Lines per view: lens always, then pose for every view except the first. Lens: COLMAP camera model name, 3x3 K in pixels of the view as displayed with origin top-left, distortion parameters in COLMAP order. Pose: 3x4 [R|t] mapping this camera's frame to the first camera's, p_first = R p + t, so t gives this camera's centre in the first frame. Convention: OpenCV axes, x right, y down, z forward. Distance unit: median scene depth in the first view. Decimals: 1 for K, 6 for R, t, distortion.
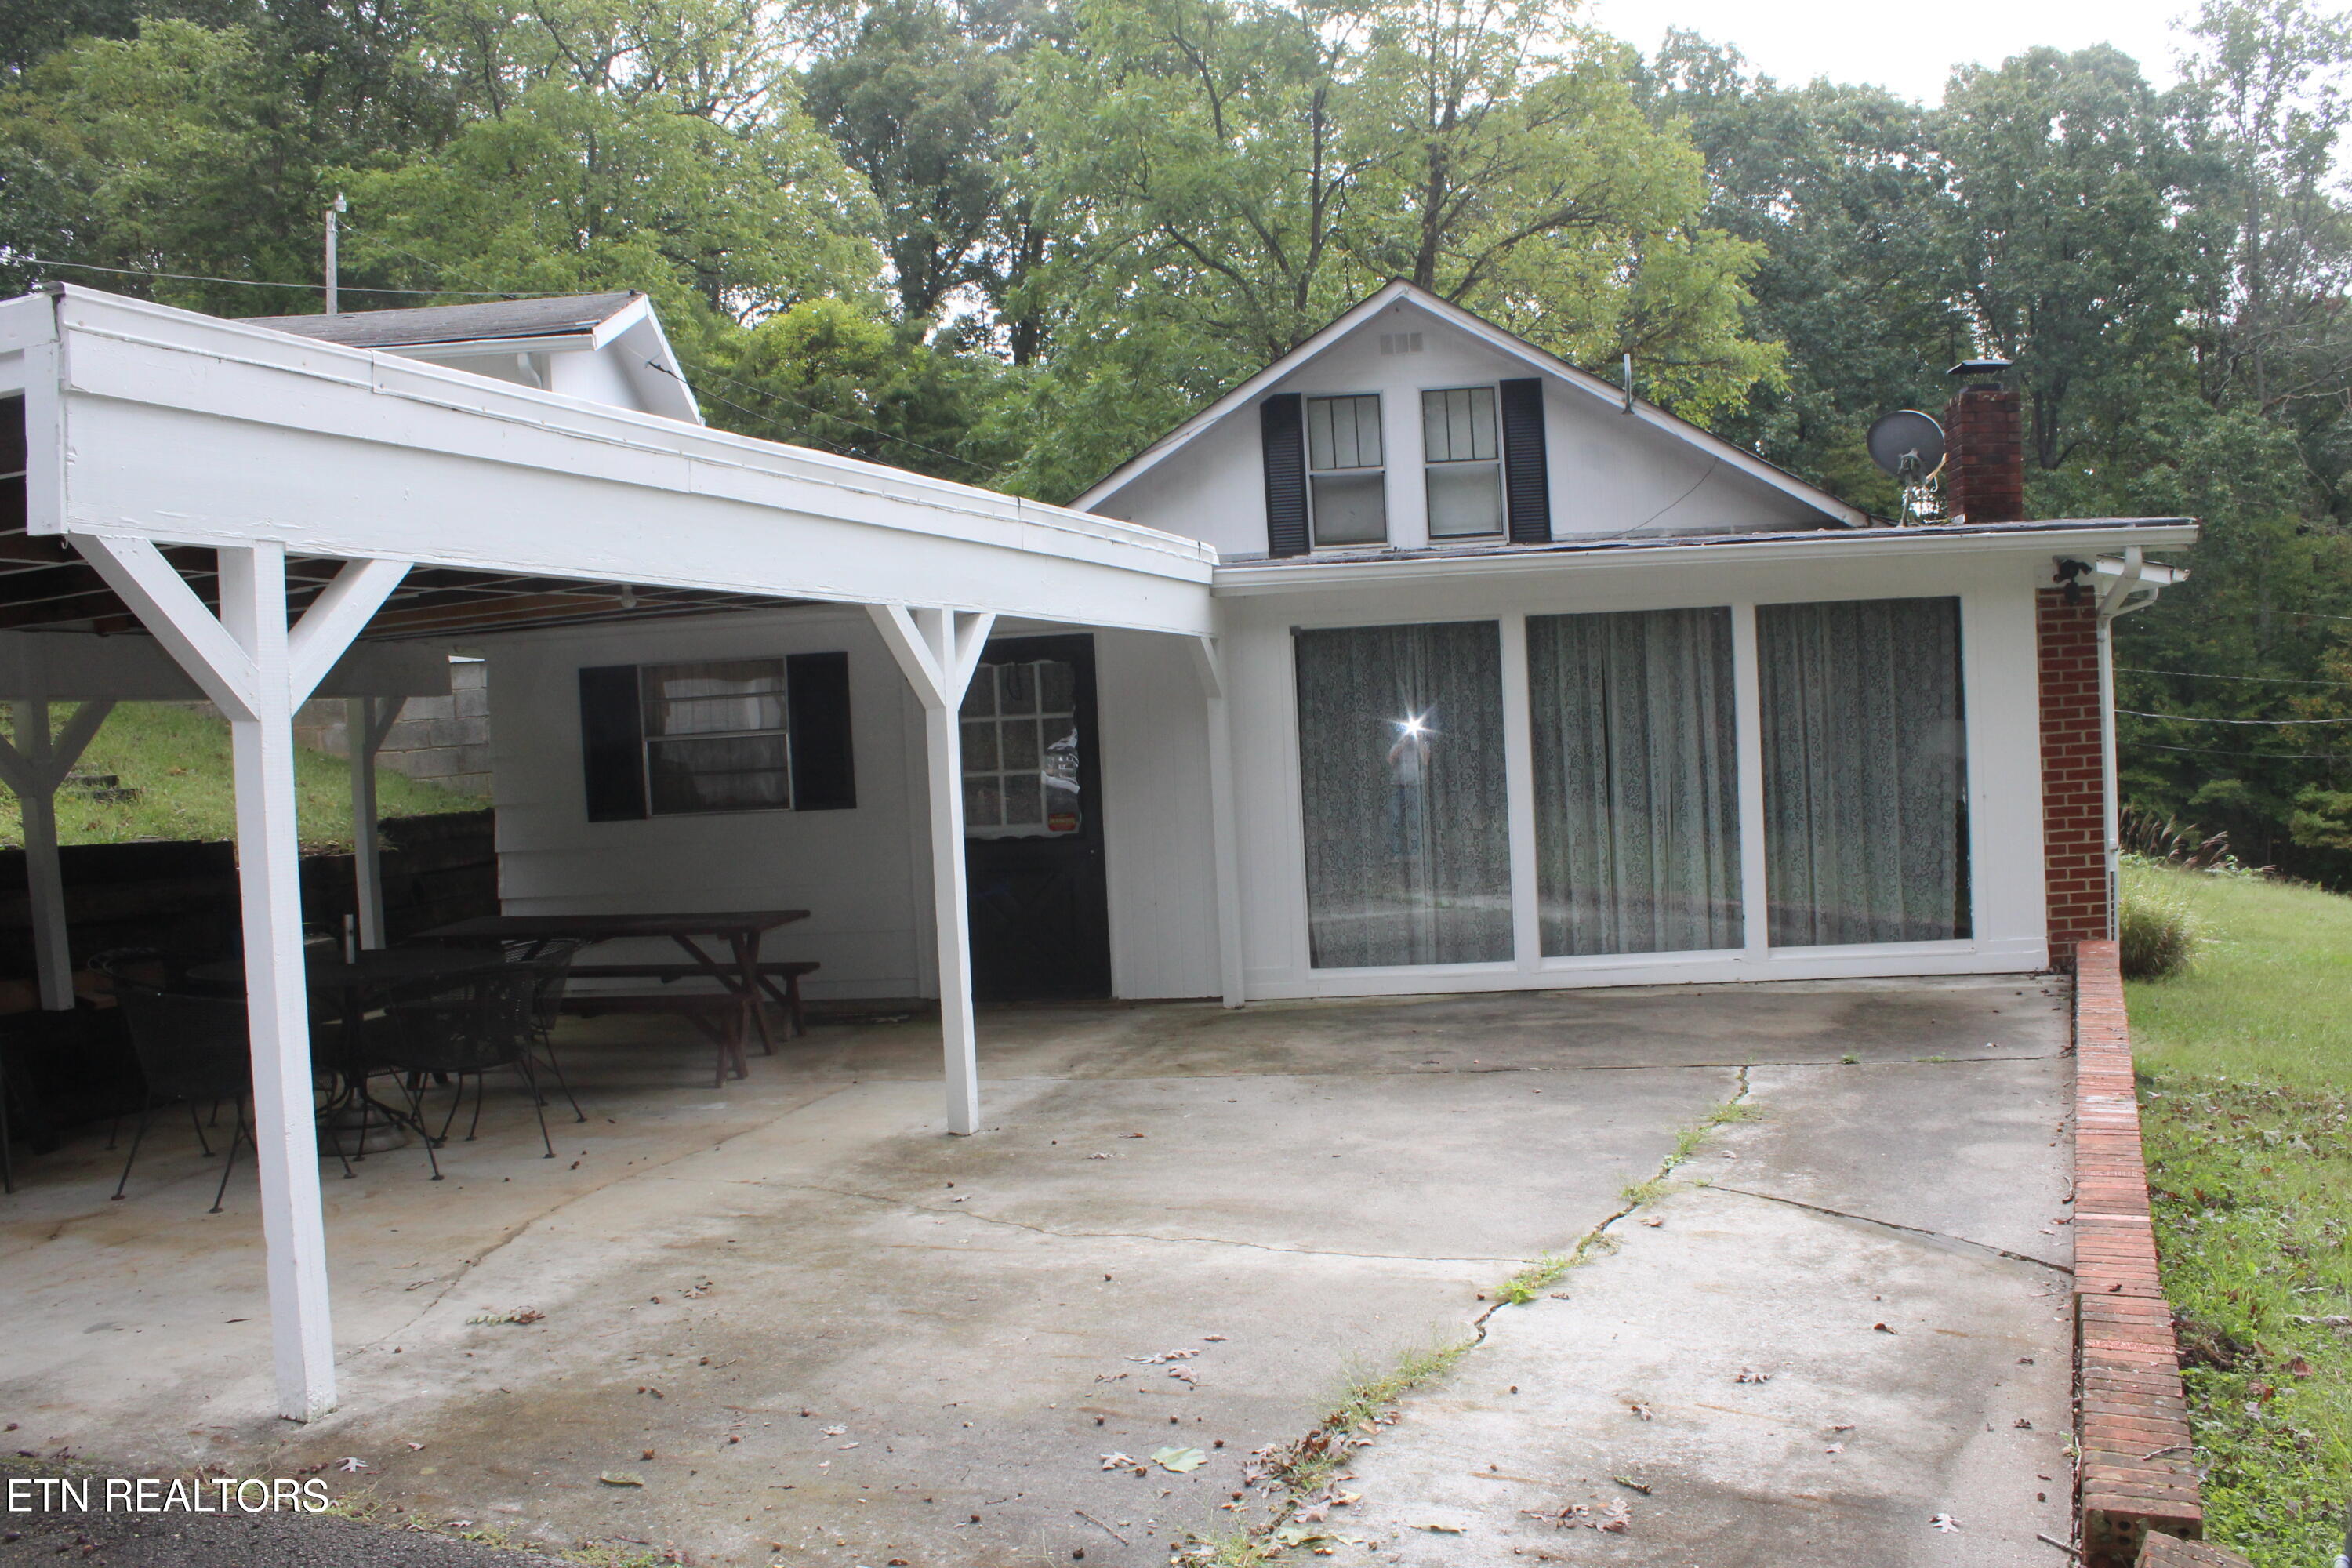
lens RADIAL K [[1950.0, 0, 1172.8], [0, 1950.0, 796.8], [0, 0, 1]] dist [-0.173590, 0.146038]
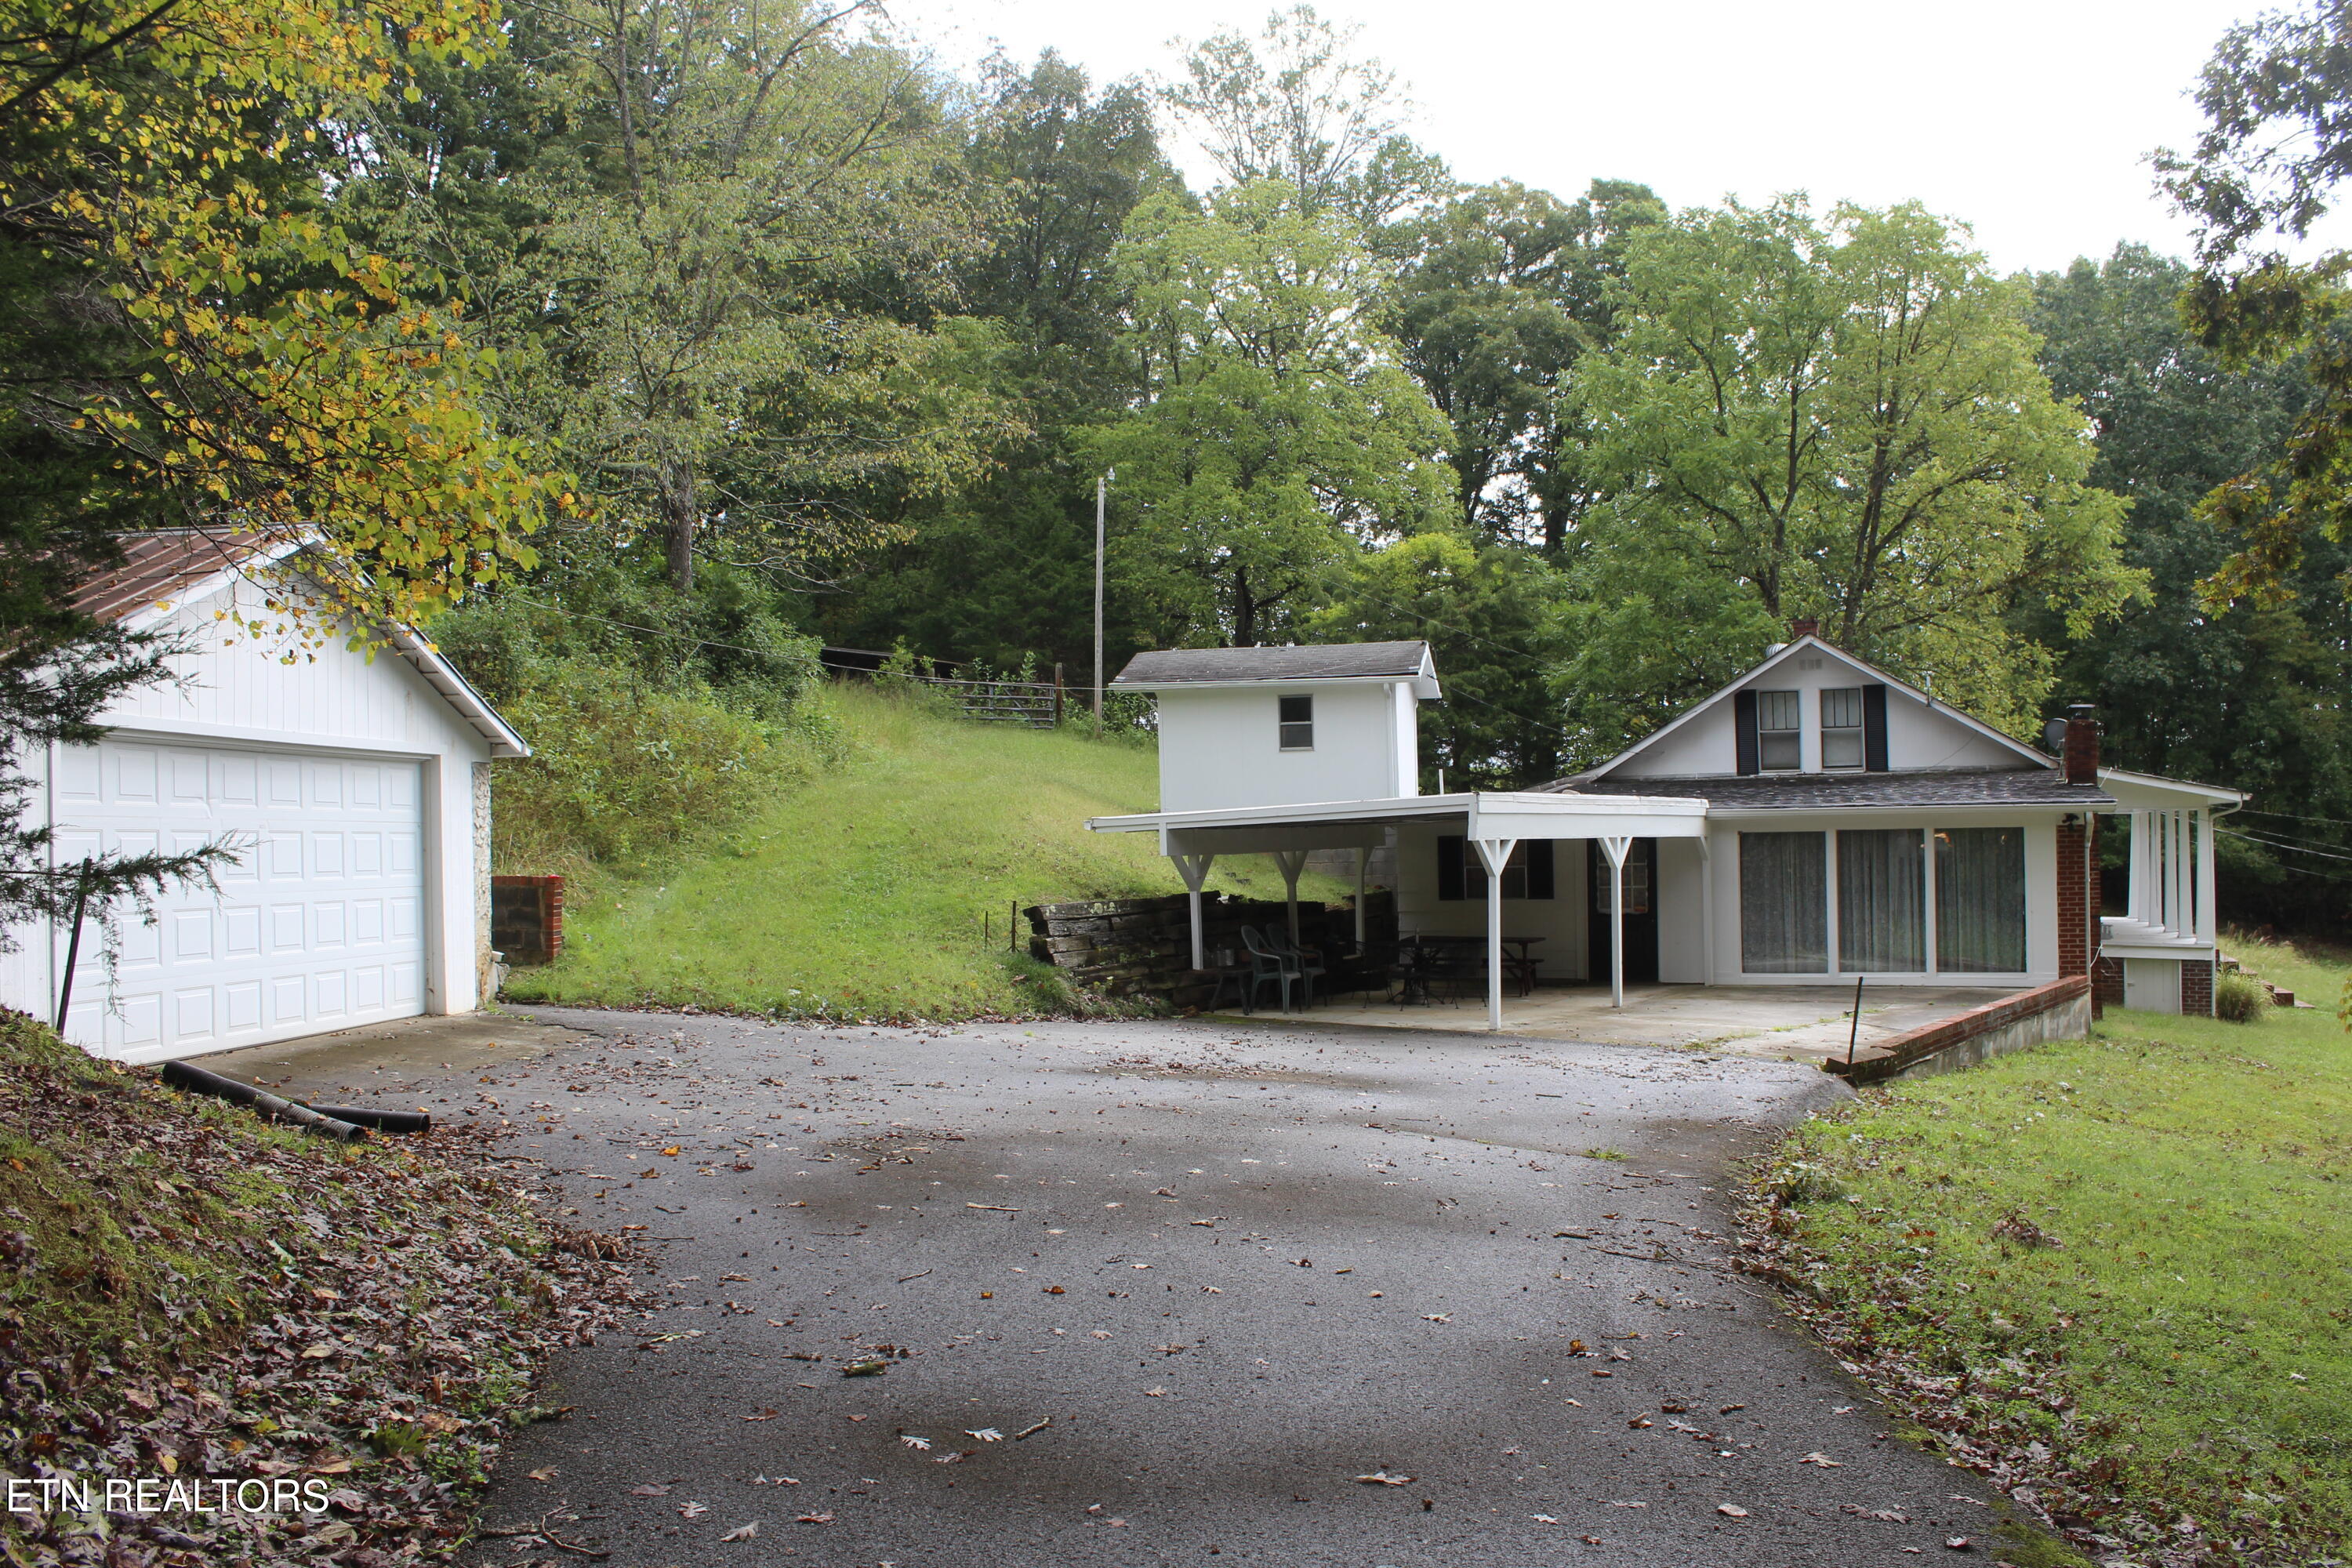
lens RADIAL K [[1950.0, 0, 1187.1], [0, 1950.0, 791.8], [0, 0, 1]] dist [-0.173590, 0.146038]
pose [[0.970251, 0.029293, -0.240323, -0.009334], [-0.040934, 0.998211, -0.043590, -0.001143], [0.238616, 0.052131, 0.969714, -0.447656]]
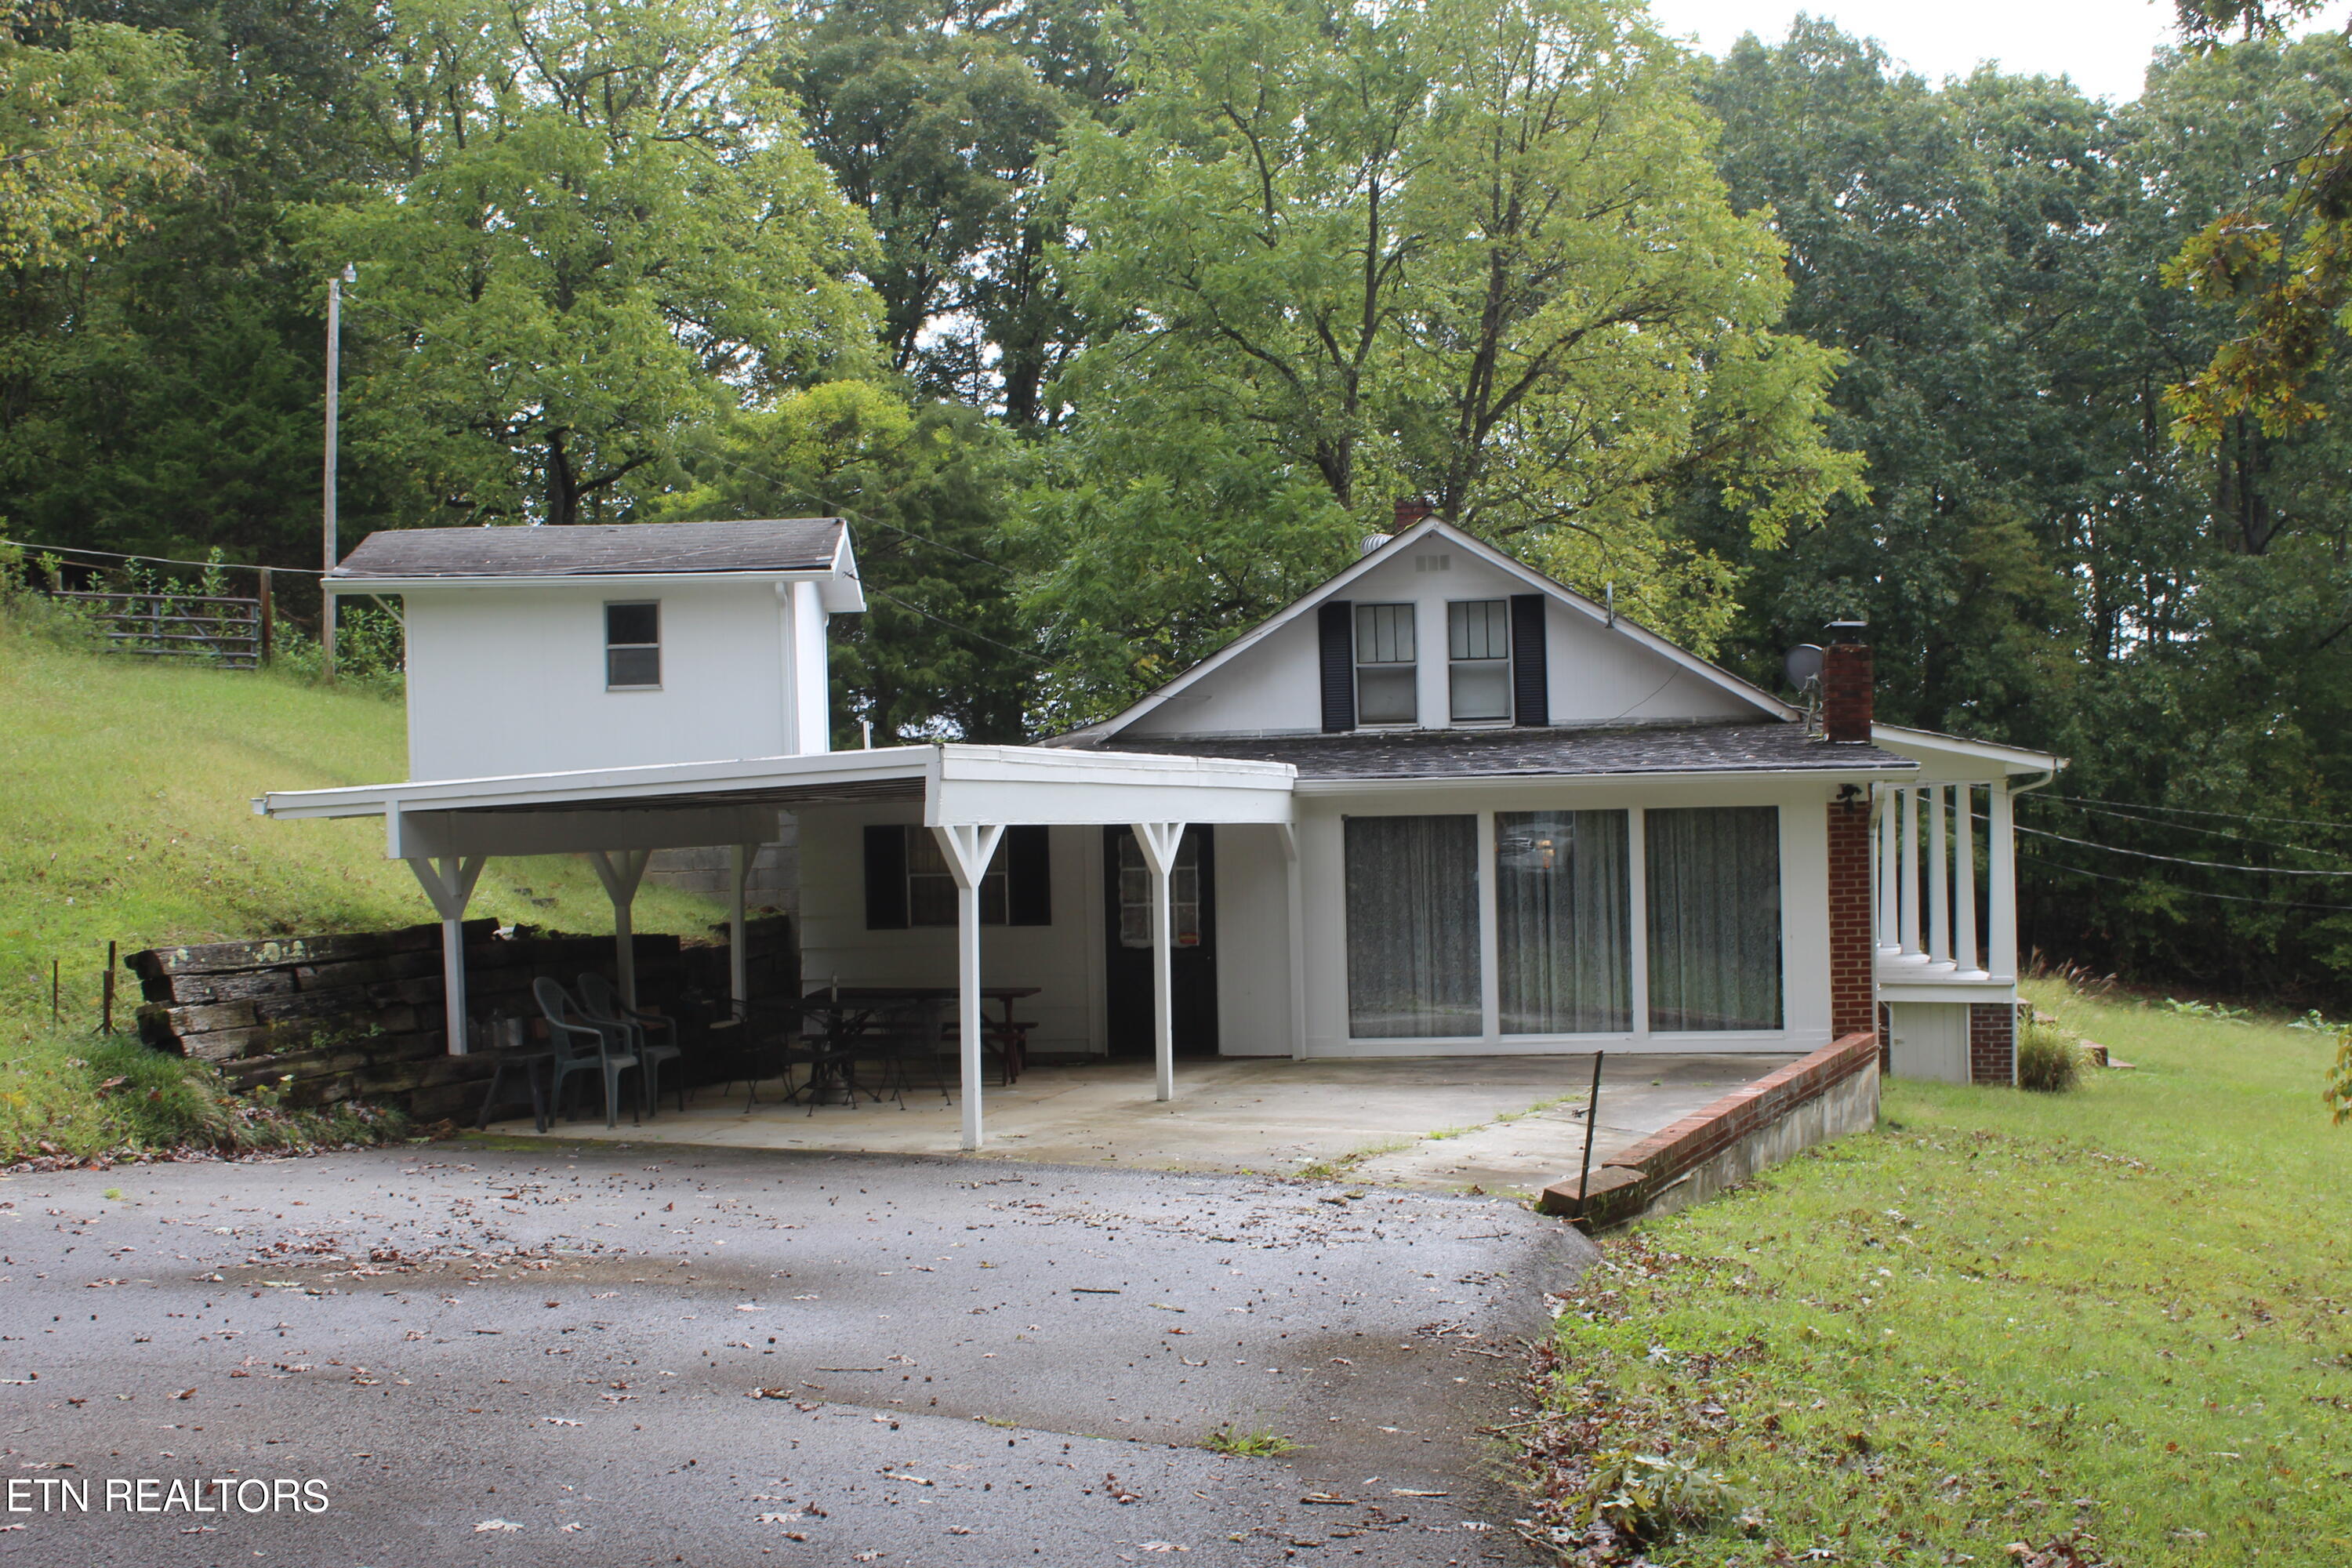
lens RADIAL K [[2698.8, 0, 1181.5], [0, 2698.8, 792.6], [0, 0, 1]] dist [-0.073815, 0.000000]
pose [[0.999587, 0.027117, 0.009543, -0.026112], [-0.026644, 0.998559, -0.046584, -0.000623], [-0.010792, 0.046311, 0.998869, -0.339139]]
